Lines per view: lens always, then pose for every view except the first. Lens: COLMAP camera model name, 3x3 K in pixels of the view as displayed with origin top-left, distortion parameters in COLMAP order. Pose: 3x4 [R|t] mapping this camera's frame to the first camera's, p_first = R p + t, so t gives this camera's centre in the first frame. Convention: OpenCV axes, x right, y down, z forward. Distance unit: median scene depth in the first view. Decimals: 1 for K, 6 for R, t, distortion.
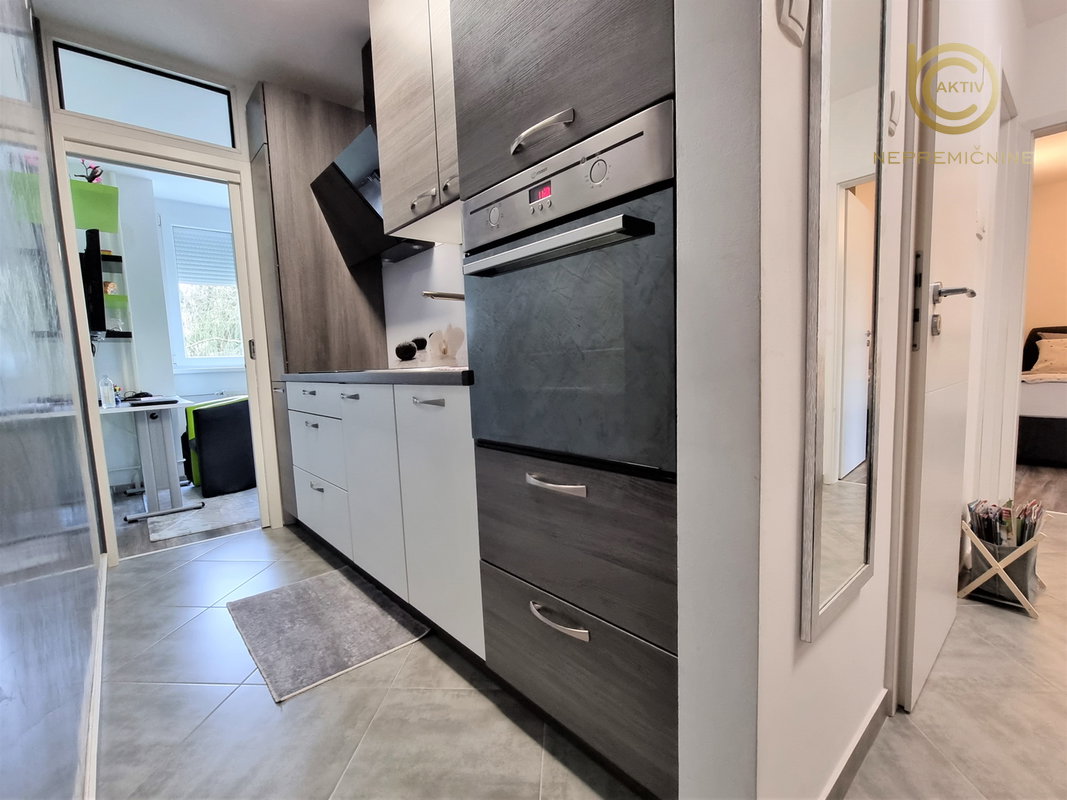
lens RADIAL K [[482.1, 0, 531.9], [0, 482.1, 407.9], [0, 0, 1]] dist [-0.008796, 0.000341]
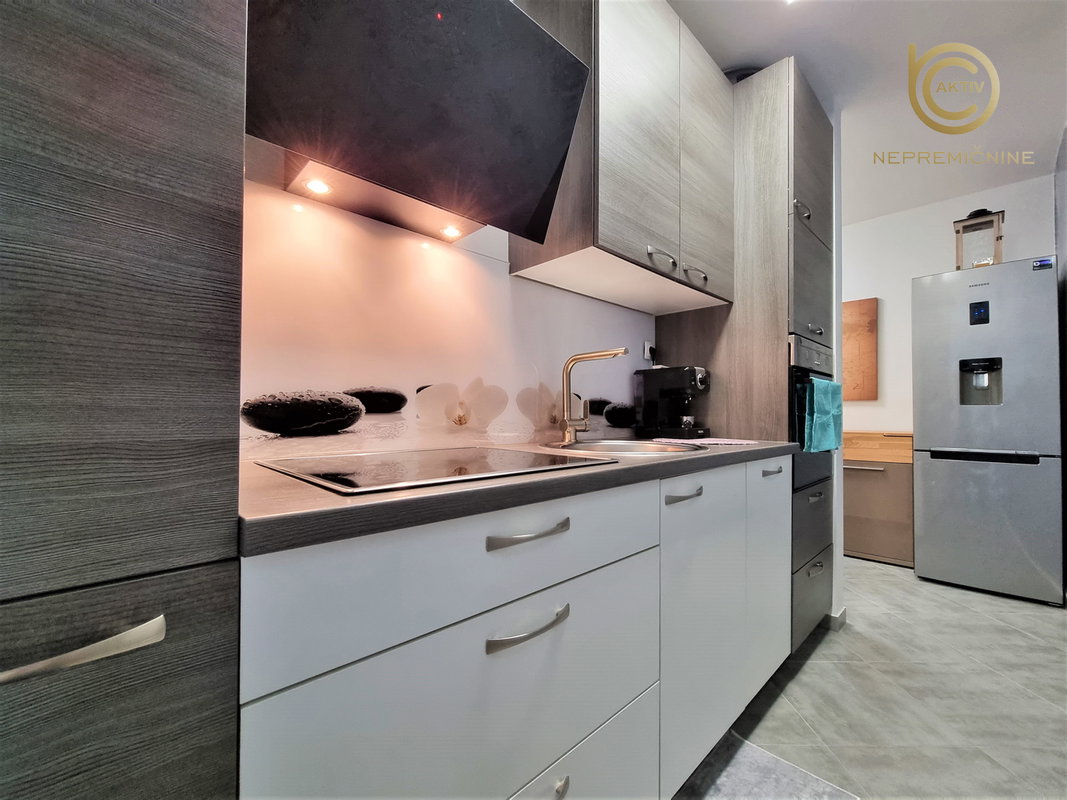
lens RADIAL K [[447.8, 0, 534.2], [0, 447.8, 403.9], [0, 0, 1]] dist [0.000694, -0.000067]
pose [[-0.058409, 0.057953, 0.996609, -0.761388], [0.099284, 0.993701, -0.051965, -0.102189], [-0.993343, 0.095912, -0.063795, 0.968522]]
